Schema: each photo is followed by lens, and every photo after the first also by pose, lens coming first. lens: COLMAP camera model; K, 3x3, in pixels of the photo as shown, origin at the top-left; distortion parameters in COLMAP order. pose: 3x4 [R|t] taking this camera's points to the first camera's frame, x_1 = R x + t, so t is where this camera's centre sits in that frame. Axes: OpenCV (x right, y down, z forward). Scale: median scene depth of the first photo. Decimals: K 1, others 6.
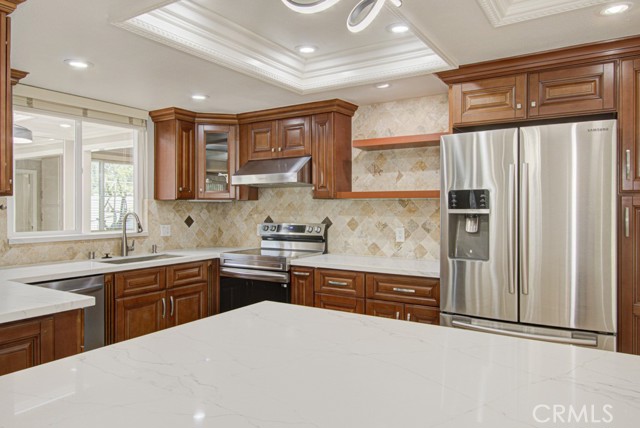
lens RADIAL K [[444.2, 0, 320.0], [0, 444.2, 206.6], [0, 0, 1]] dist [0.039743, -0.042483]
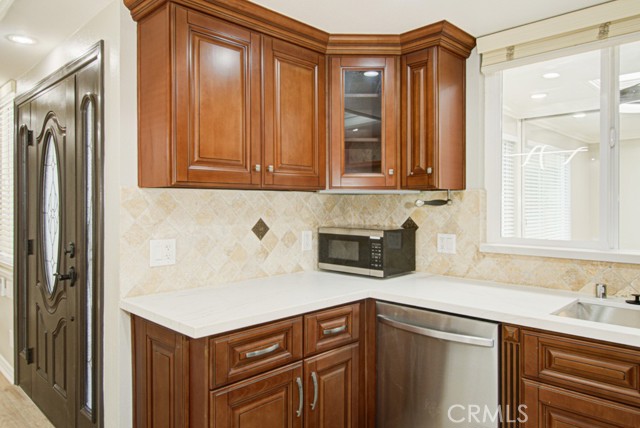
lens RADIAL K [[444.2, 0, 318.3], [0, 444.2, 208.5], [0, 0, 1]] dist [0.039743, -0.042483]
pose [[-0.210772, 0.006924, -0.977511, 0.090208], [0.001338, 0.999976, 0.006795, 0.004329], [0.977534, 0.000125, -0.210776, 0.765834]]
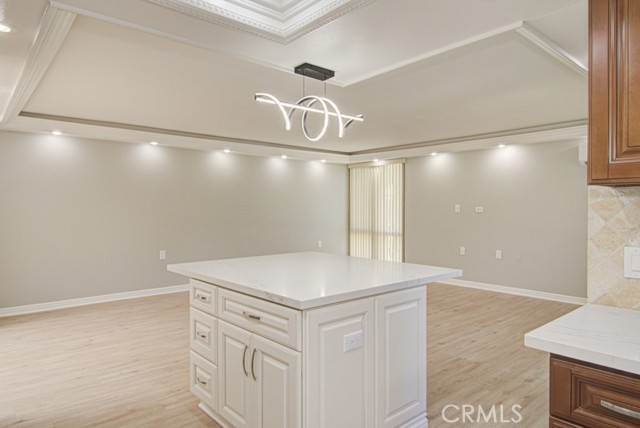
lens RADIAL K [[403.7, 0, 320.0], [0, 403.7, 214.0], [0, 0, 1]] dist [0.007202, 0.000765]
pose [[-0.959101, -0.006361, 0.282993, -0.212705], [-0.001999, 0.999875, 0.015701, 0.005204], [-0.283057, 0.014493, -0.958993, 0.960357]]
